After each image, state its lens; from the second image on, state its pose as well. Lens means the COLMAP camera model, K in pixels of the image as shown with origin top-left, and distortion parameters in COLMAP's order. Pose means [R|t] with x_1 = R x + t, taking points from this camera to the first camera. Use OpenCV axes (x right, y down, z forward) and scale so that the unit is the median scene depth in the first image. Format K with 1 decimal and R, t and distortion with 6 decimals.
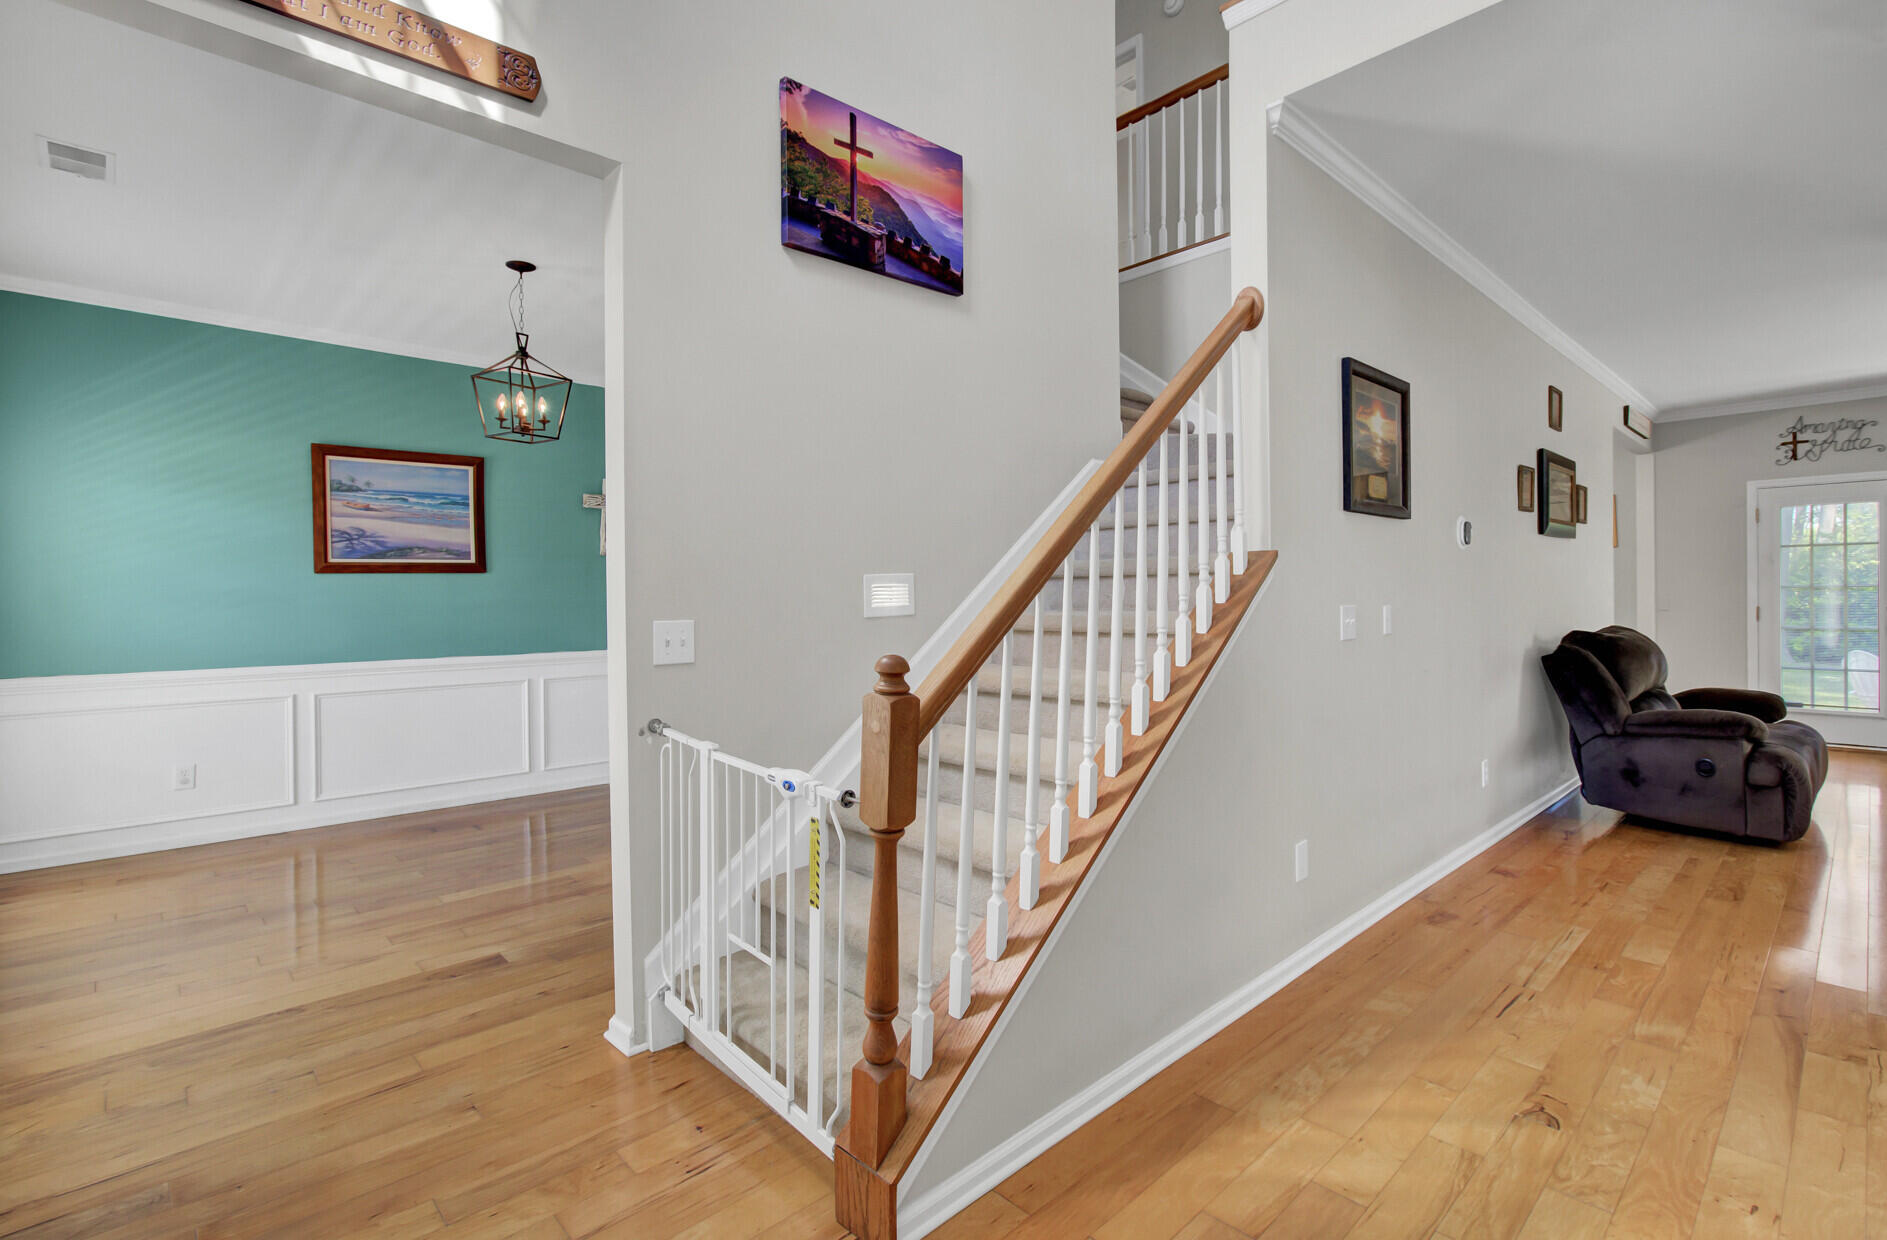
lens RADIAL K [[880.4, 0, 946.7], [0, 880.4, 603.8], [0, 0, 1]] dist [-0.013383, 0.002081]
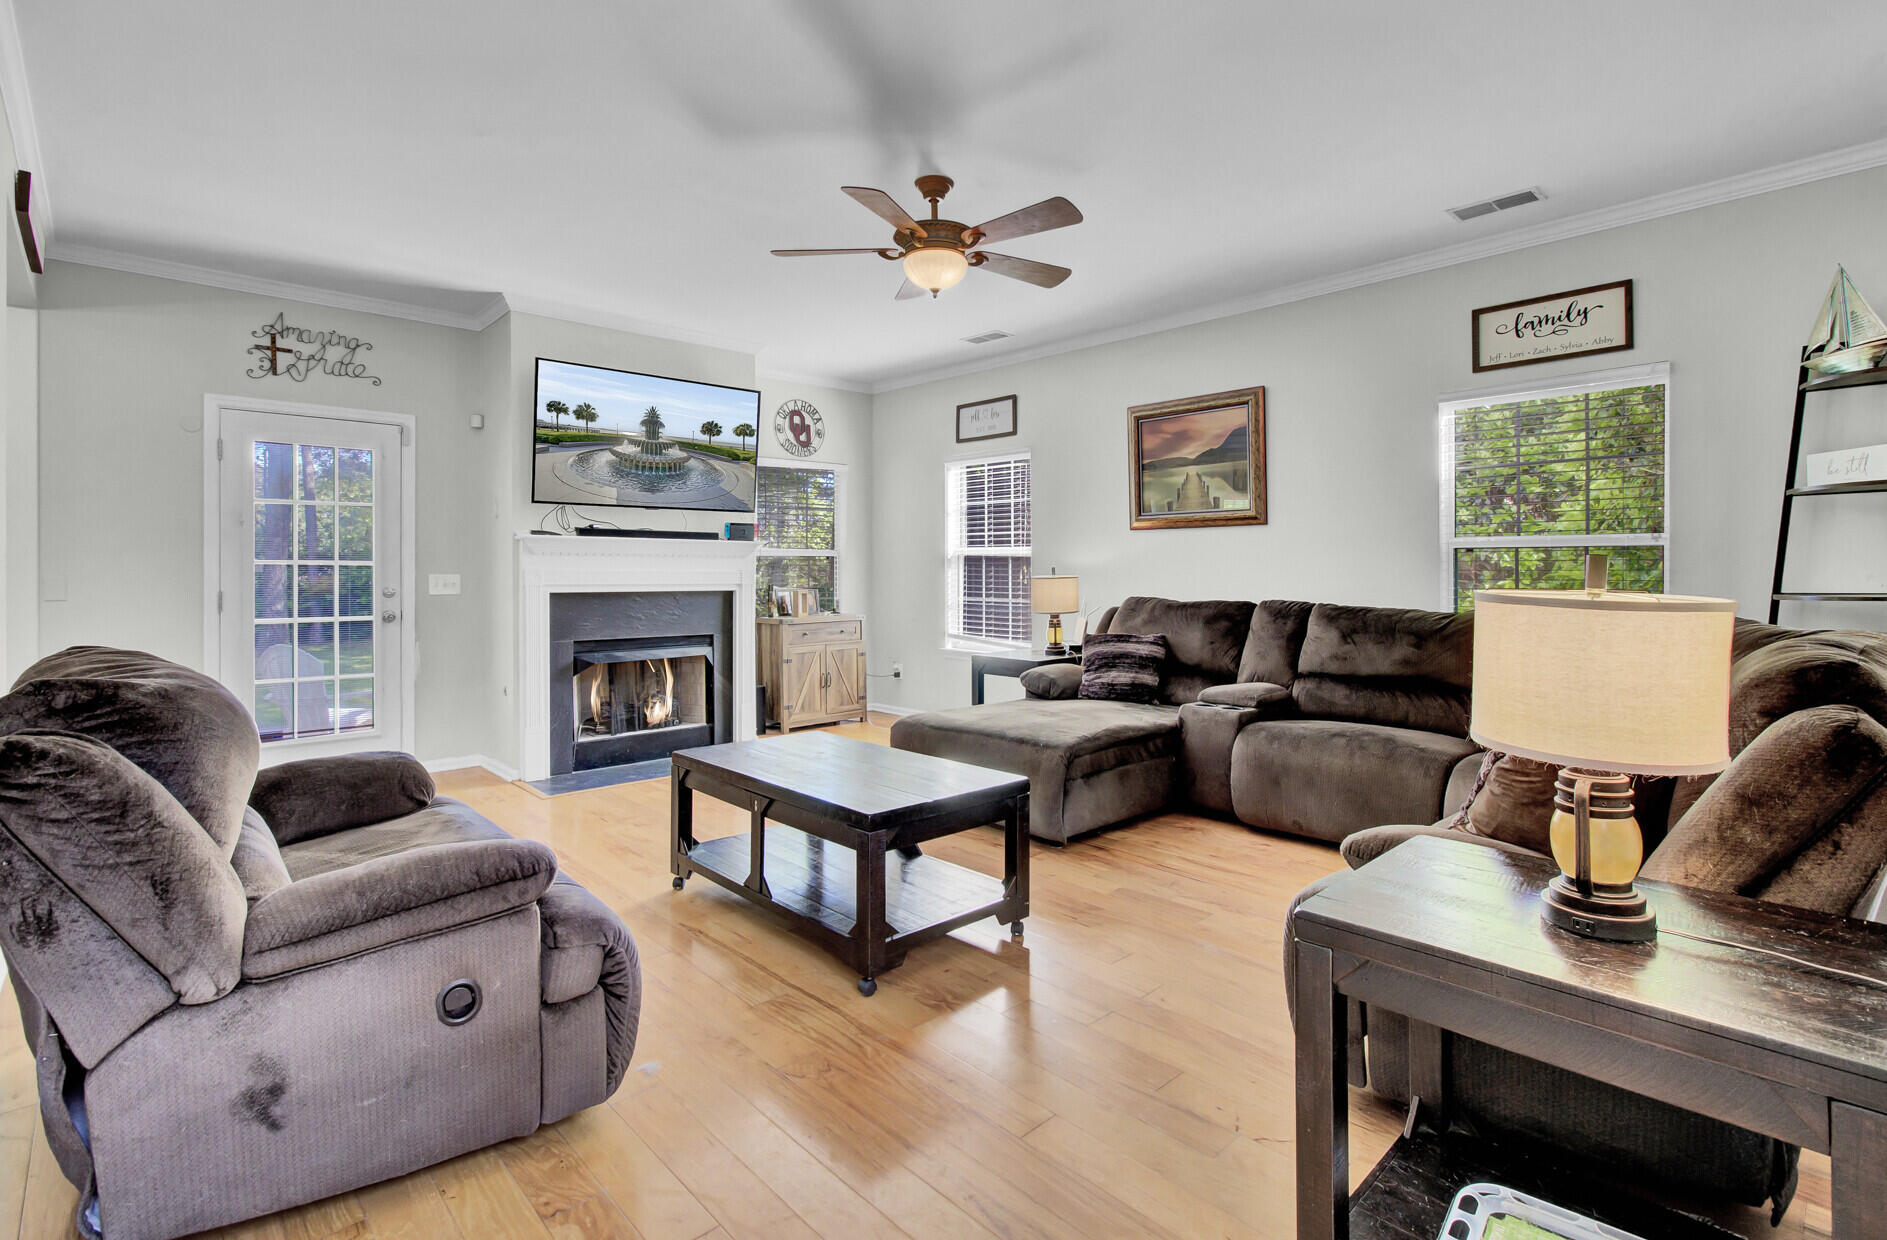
lens RADIAL K [[880.4, 0, 969.8], [0, 880.4, 576.2], [0, 0, 1]] dist [-0.013383, 0.002081]
pose [[-0.016692, 0.002005, 0.999859, 0.660202], [0.007406, 0.999971, -0.001882, -0.004399], [-0.999833, 0.007374, -0.016706, 1.095366]]
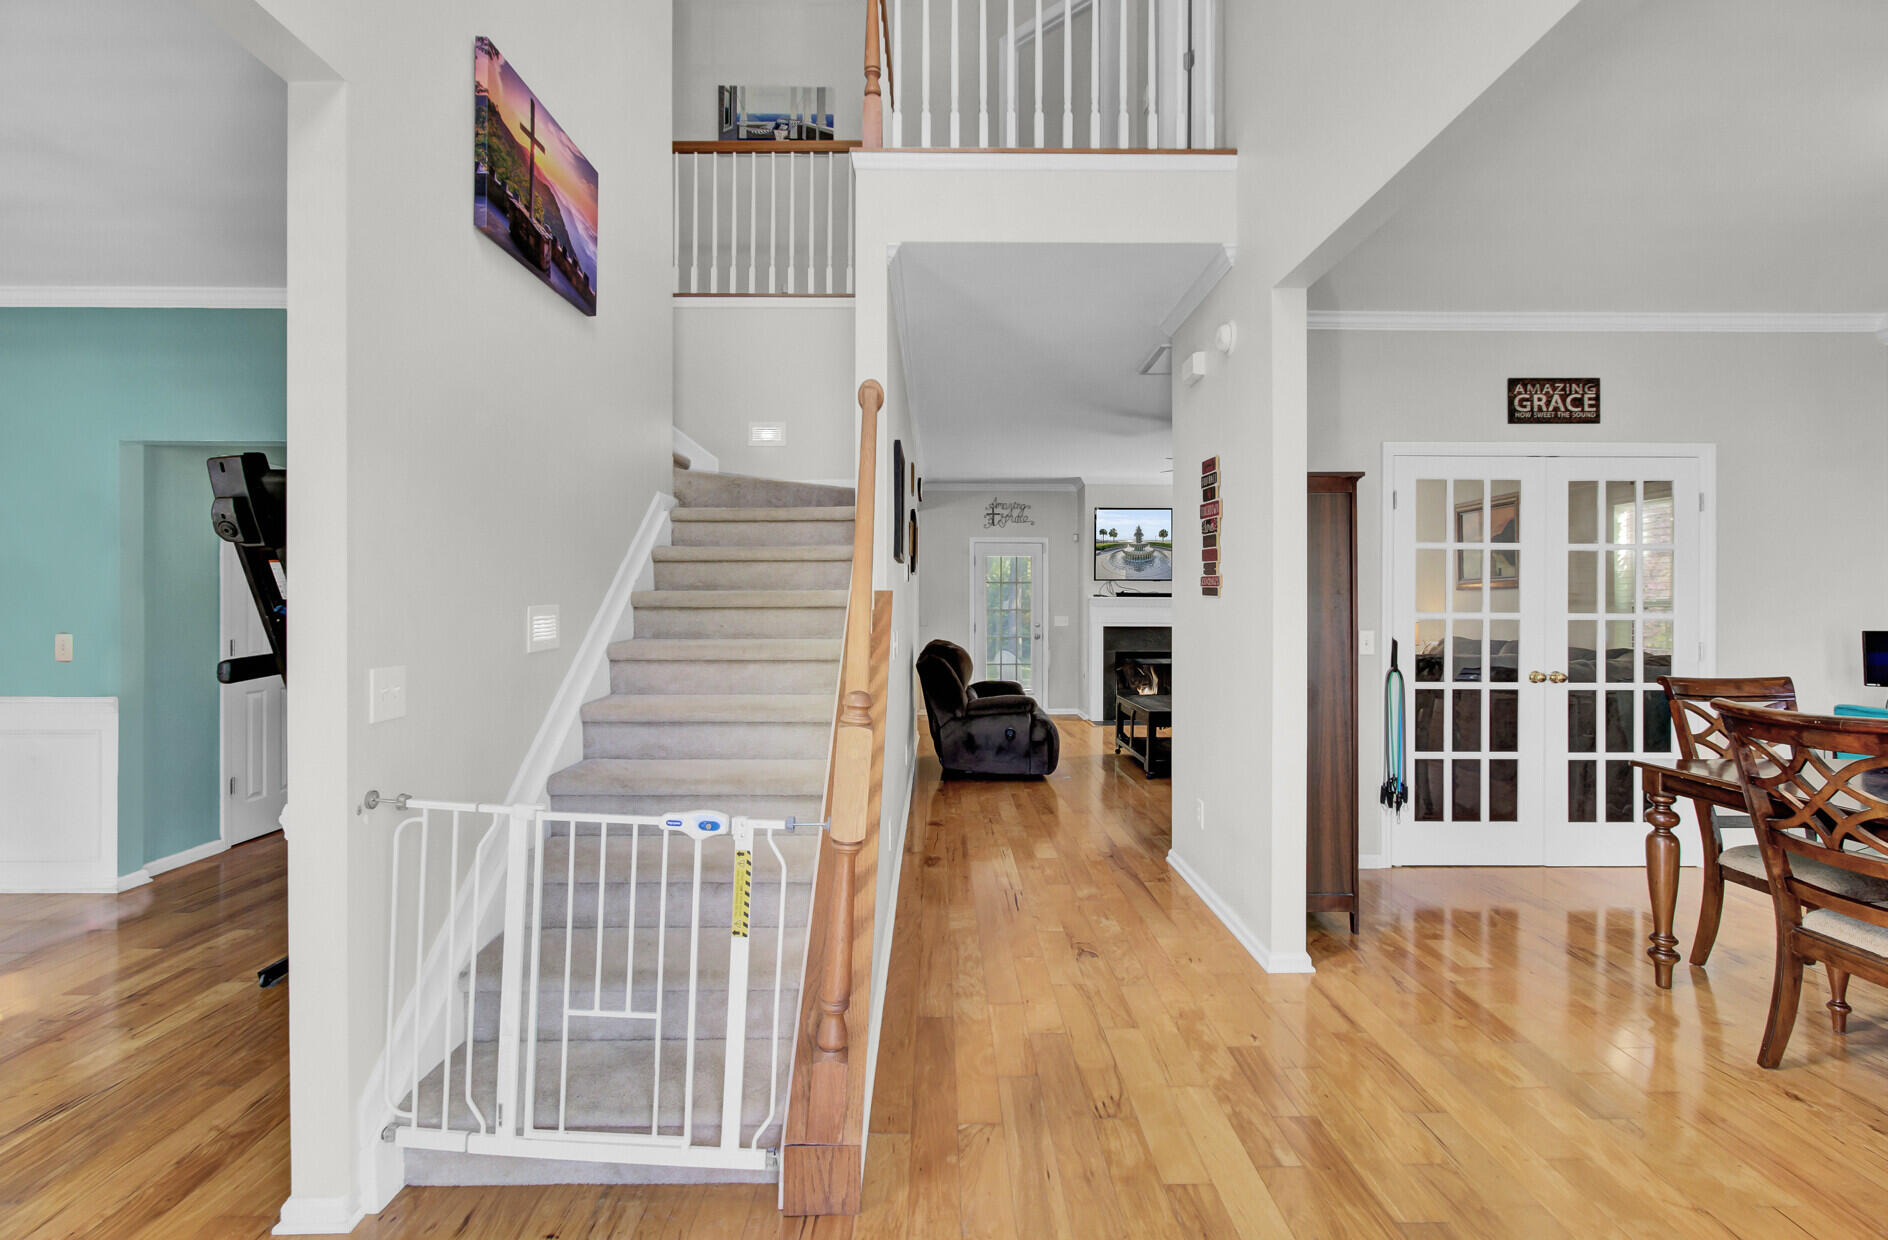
lens RADIAL K [[880.9, 0, 957.8], [0, 880.9, 613.7], [0, 0, 1]] dist [-0.013383, 0.002081]
pose [[0.668909, 0.000417, 0.743344, -0.463229], [0.002458, 0.999993, -0.002773, -0.022122], [-0.743341, 0.003682, 0.668903, 0.064716]]
